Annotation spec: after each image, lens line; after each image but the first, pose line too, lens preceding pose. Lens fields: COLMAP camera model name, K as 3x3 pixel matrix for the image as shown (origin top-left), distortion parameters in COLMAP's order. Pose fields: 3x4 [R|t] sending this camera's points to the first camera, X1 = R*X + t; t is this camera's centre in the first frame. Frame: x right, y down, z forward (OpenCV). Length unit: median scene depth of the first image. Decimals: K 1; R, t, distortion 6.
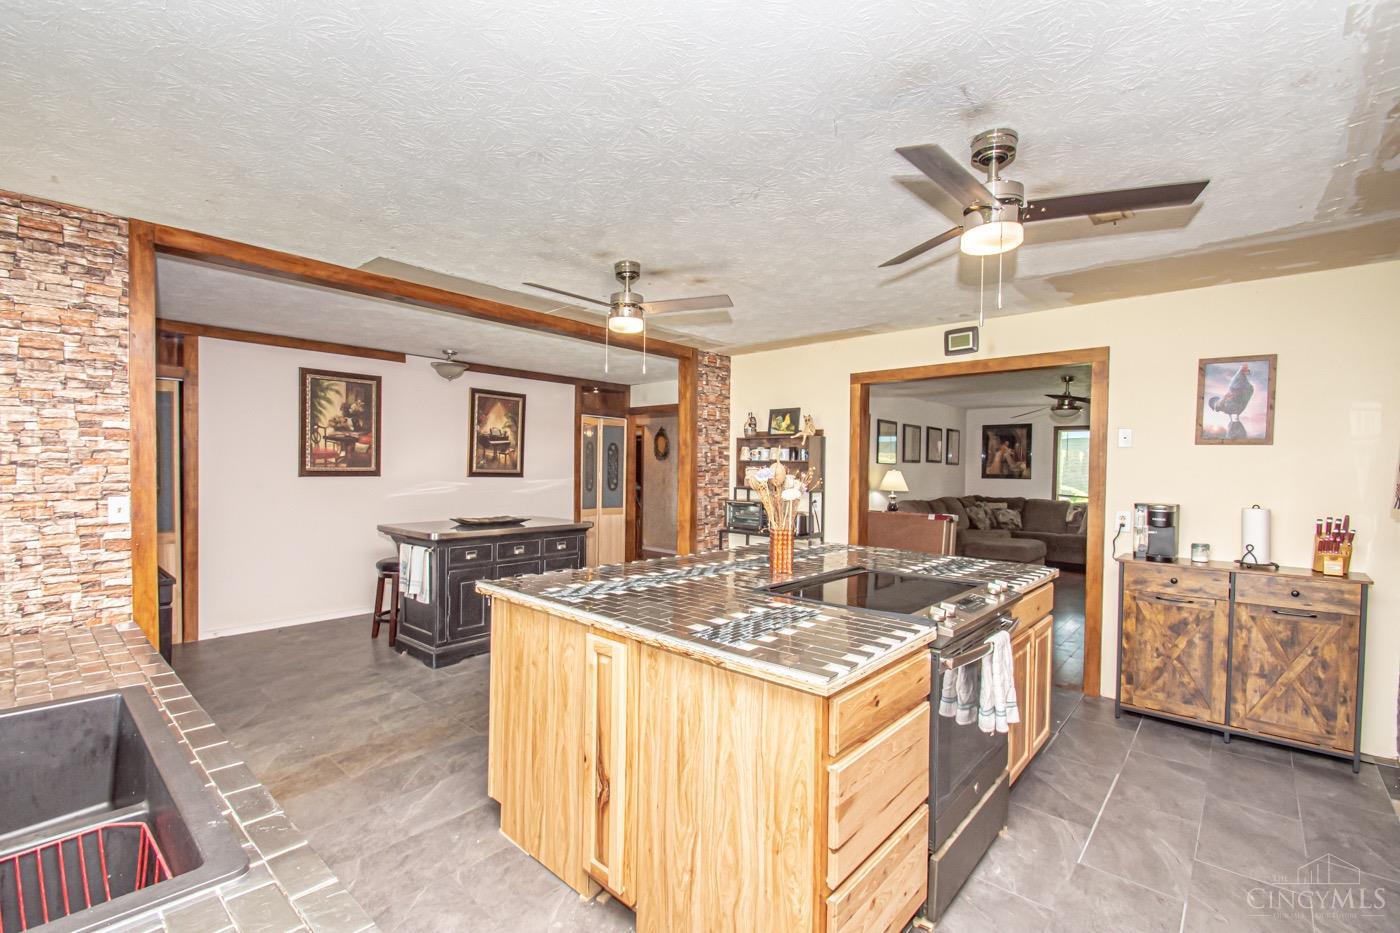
lens RADIAL K [[614.6, 0, 693.8], [0, 614.6, 468.9], [0, 0, 1]] dist [0.000871, -0.000175]
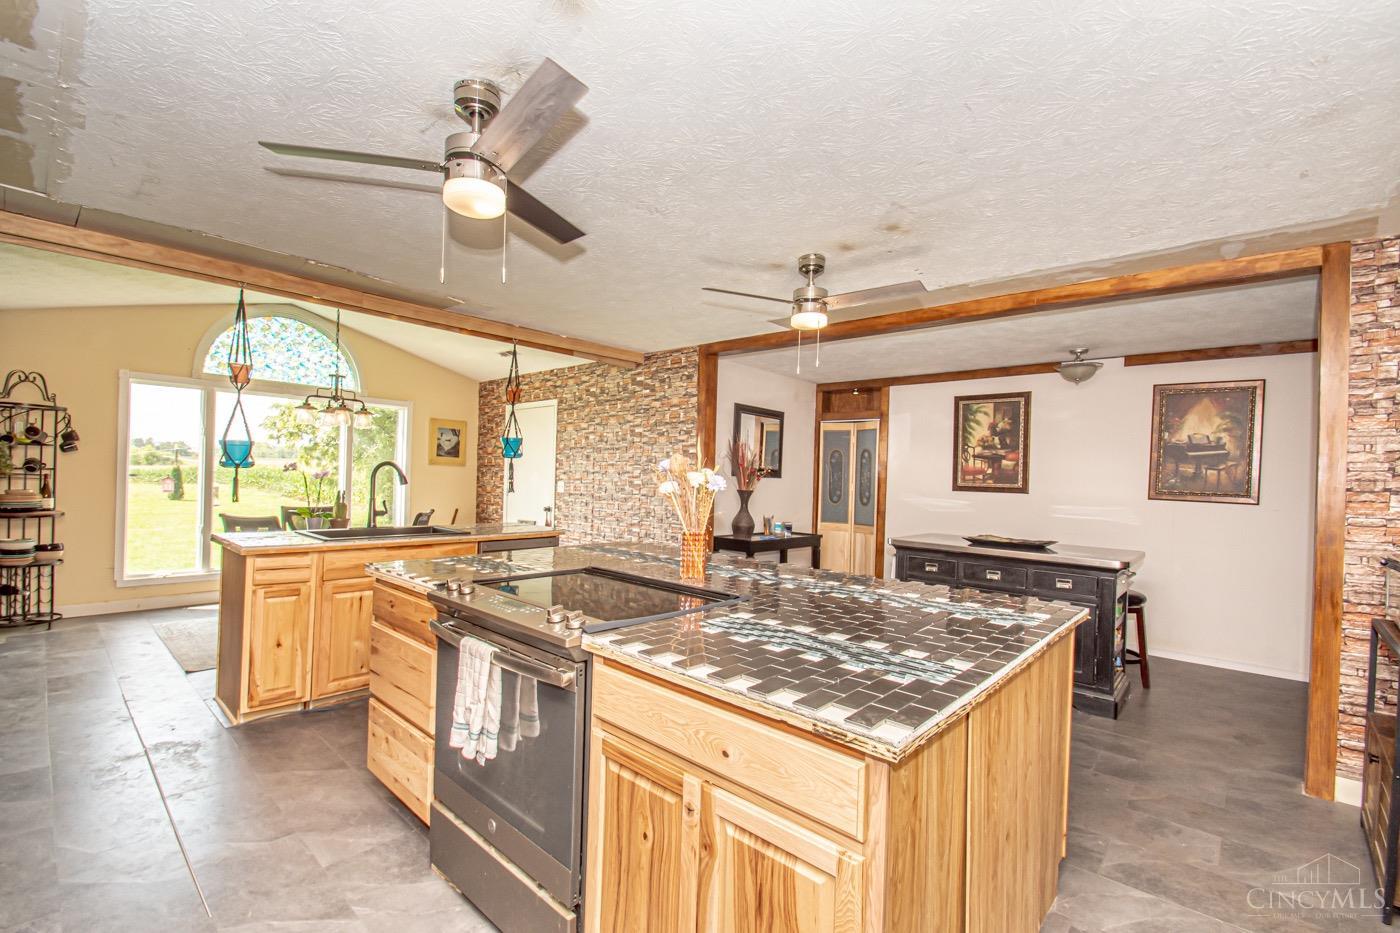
lens RADIAL K [[614.6, 0, 698.3], [0, 614.6, 472.9], [0, 0, 1]] dist [0.000871, -0.000175]
pose [[0.007834, -0.012145, -0.999896, 0.489097], [-0.028510, 0.999517, -0.012364, 0.006684], [0.999563, 0.028604, 0.007484, 0.491135]]
